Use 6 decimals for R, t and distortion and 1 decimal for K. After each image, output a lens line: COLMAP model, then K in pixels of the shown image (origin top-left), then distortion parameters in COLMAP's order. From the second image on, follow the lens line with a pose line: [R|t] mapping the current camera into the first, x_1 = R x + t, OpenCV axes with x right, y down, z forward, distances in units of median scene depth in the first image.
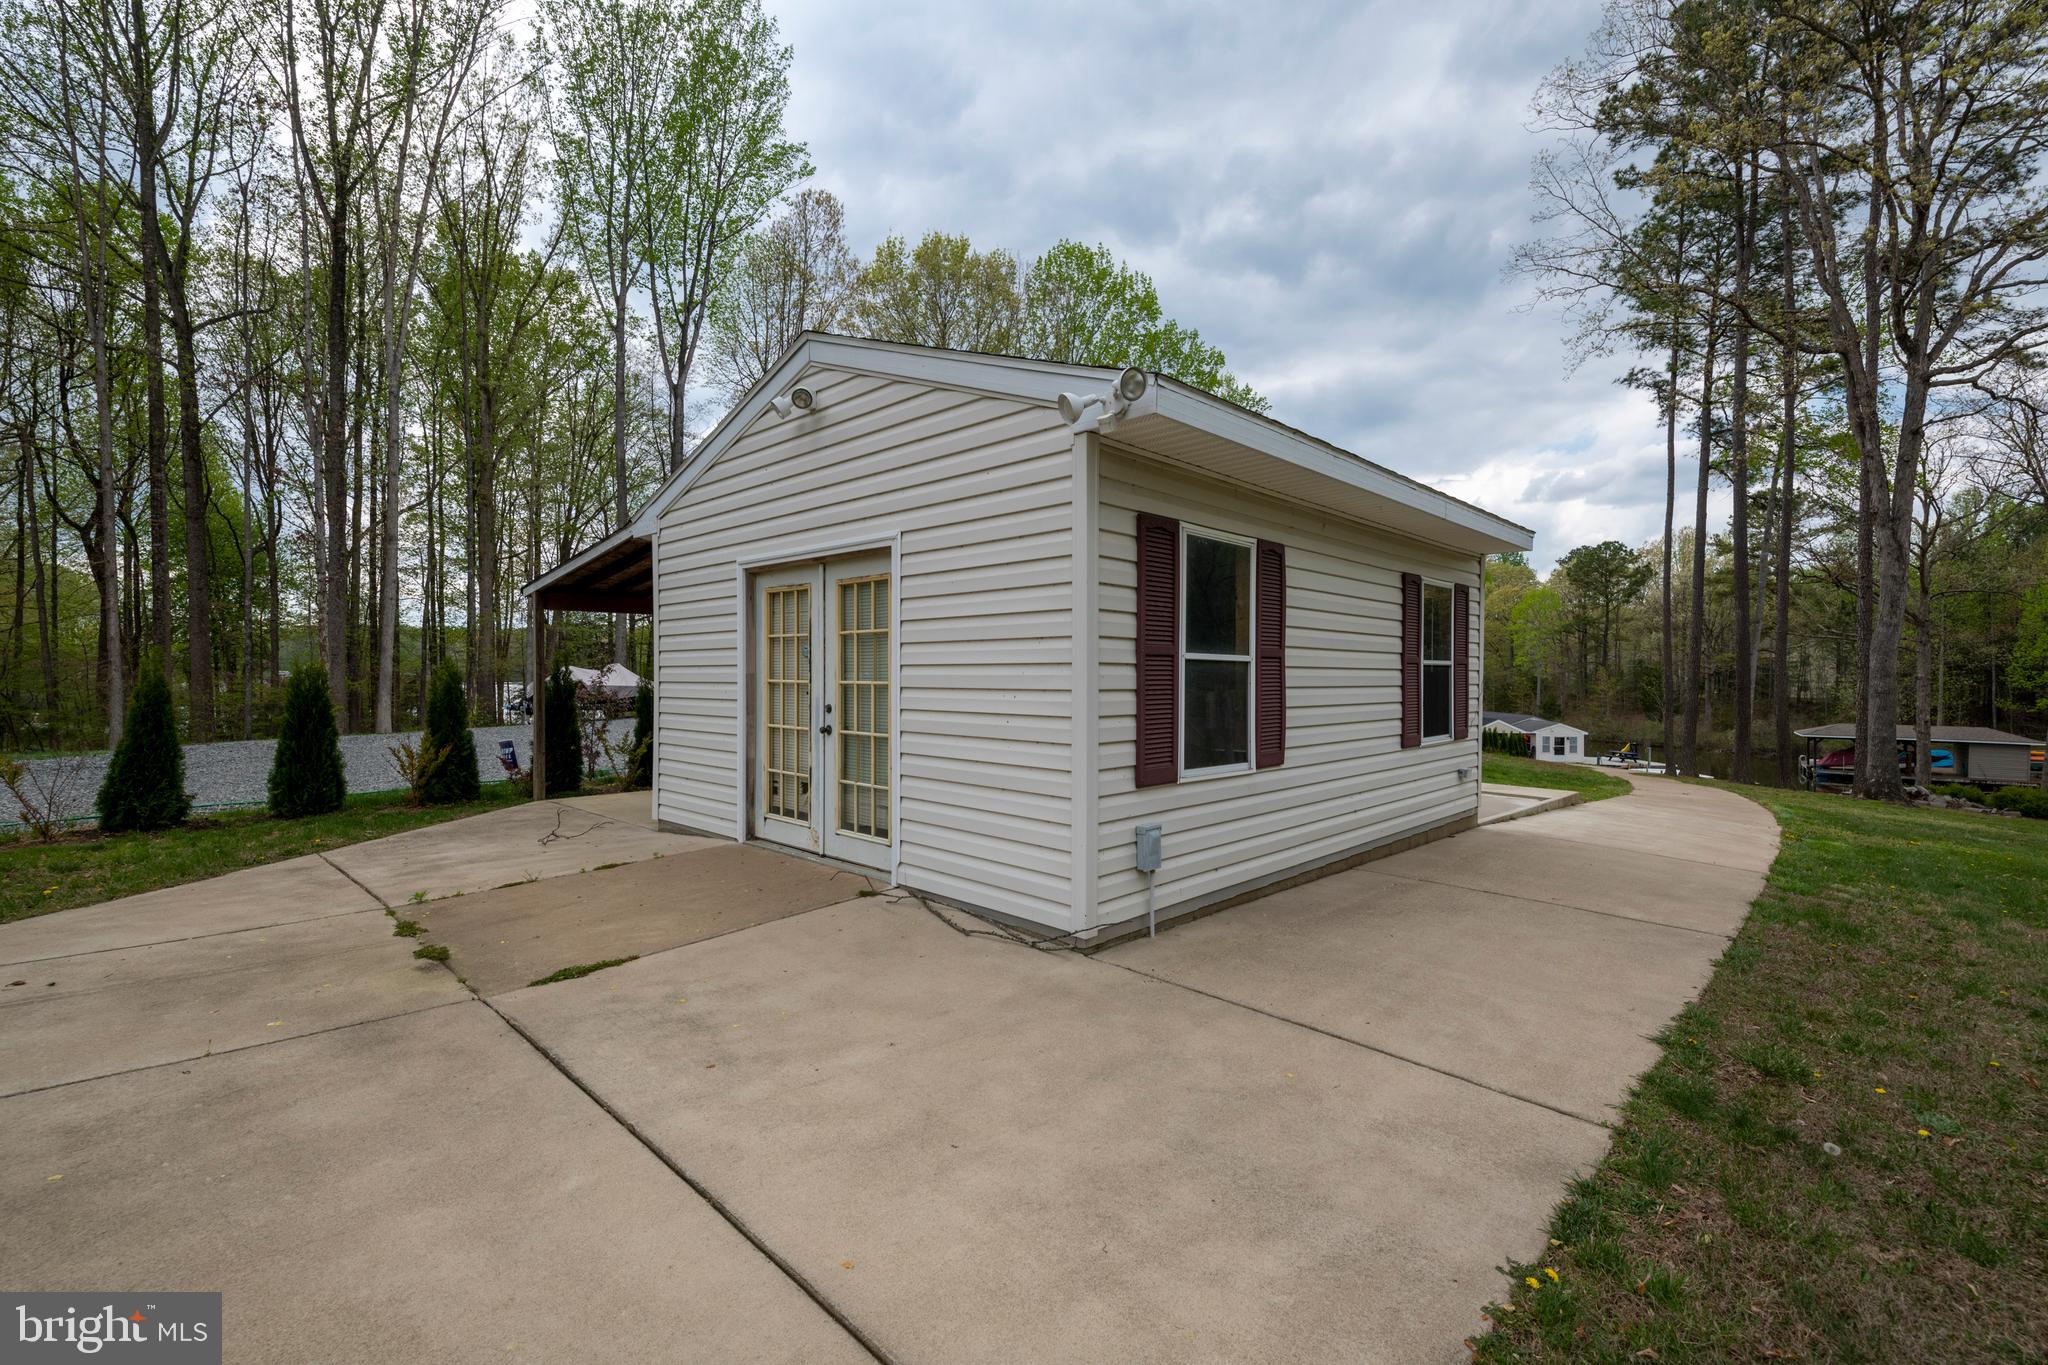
lens RADIAL K [[886.3, 0, 1016.5], [0, 886.3, 678.1], [0, 0, 1]] dist [-0.003998, -0.003060]
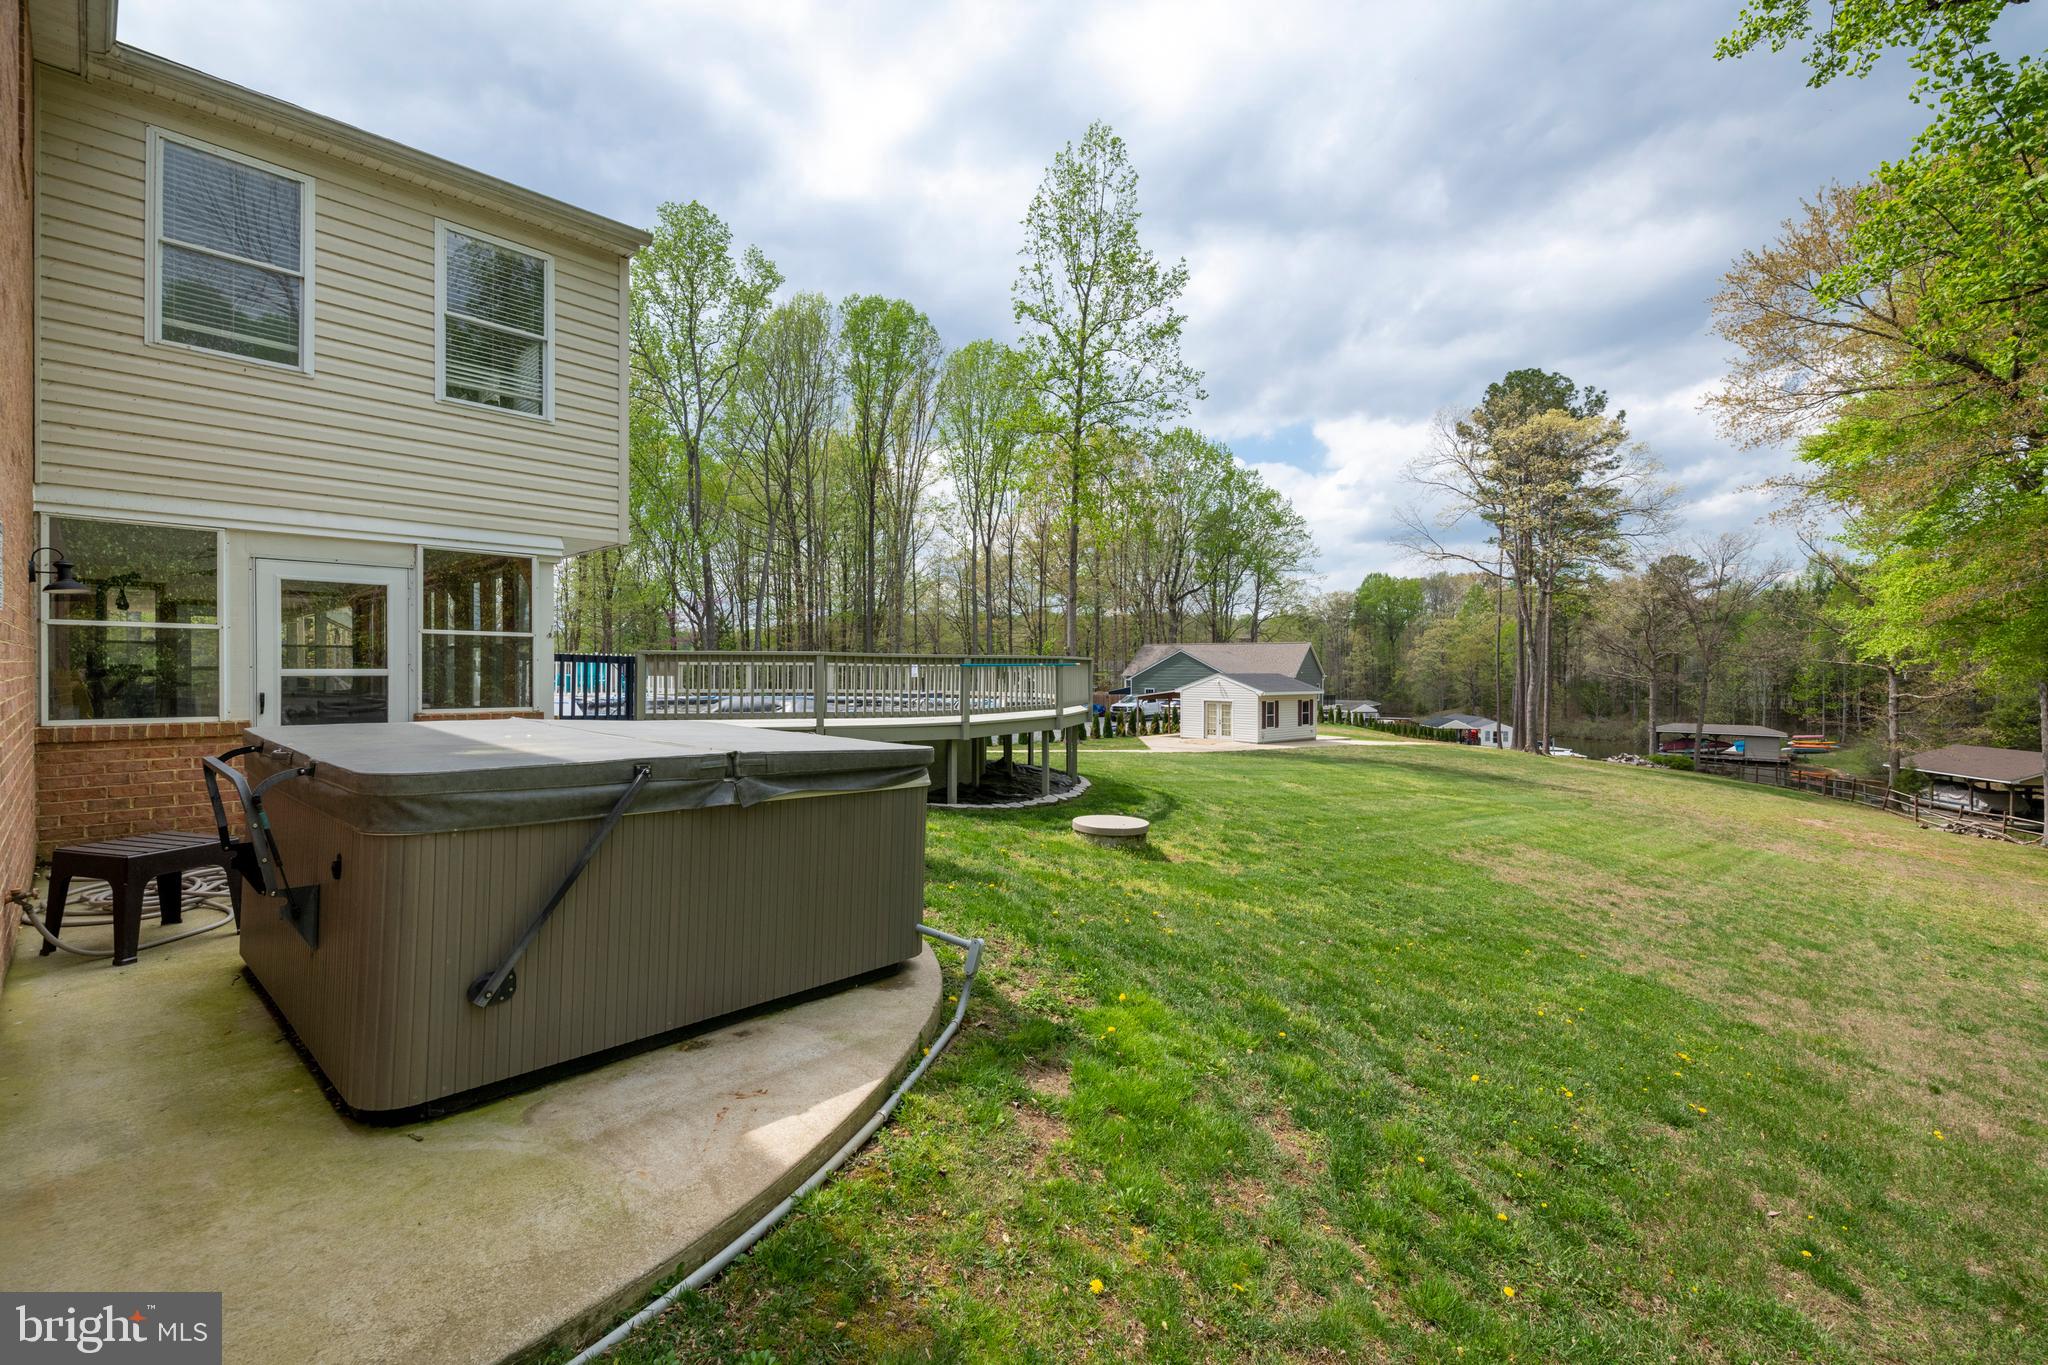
lens RADIAL K [[886.3, 0, 1014.6], [0, 886.3, 675.9], [0, 0, 1]] dist [-0.003998, -0.003060]
pose [[0.998215, -0.001584, -0.059706, -0.255585], [0.001586, 0.999999, -0.000017, -0.059398], [0.059706, -0.000077, 0.998216, -1.140363]]
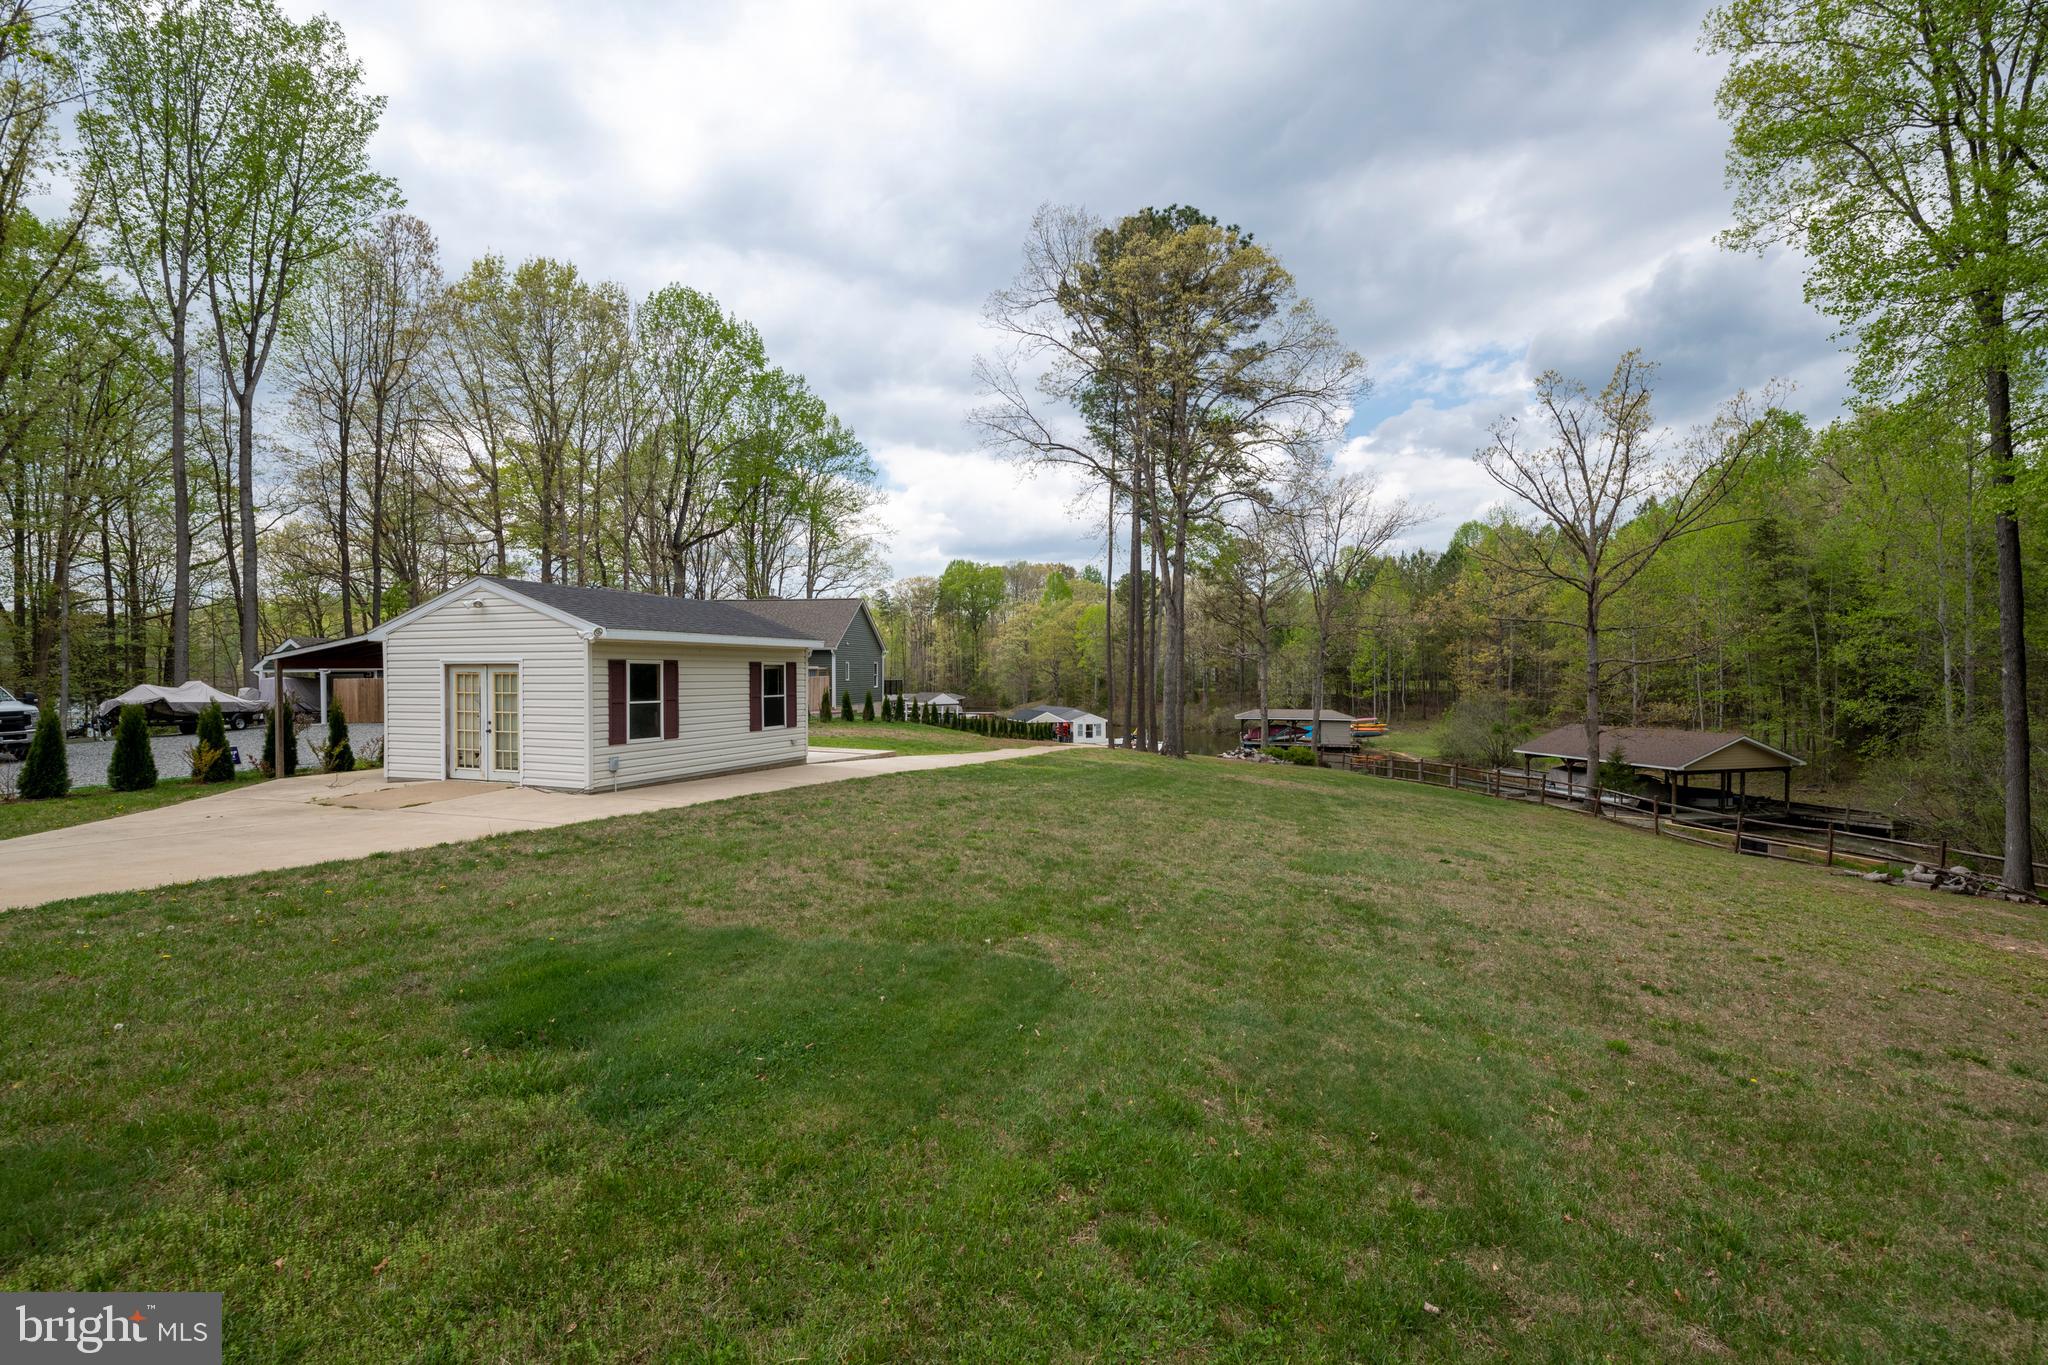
lens RADIAL K [[886.3, 0, 1050.8], [0, 886.3, 677.7], [0, 0, 1]] dist [-0.003998, -0.003060]
pose [[0.909556, -0.007867, 0.415507, 0.032507], [0.006566, 0.999968, 0.004561, -0.015585], [-0.415529, -0.001420, 0.909579, -0.322470]]
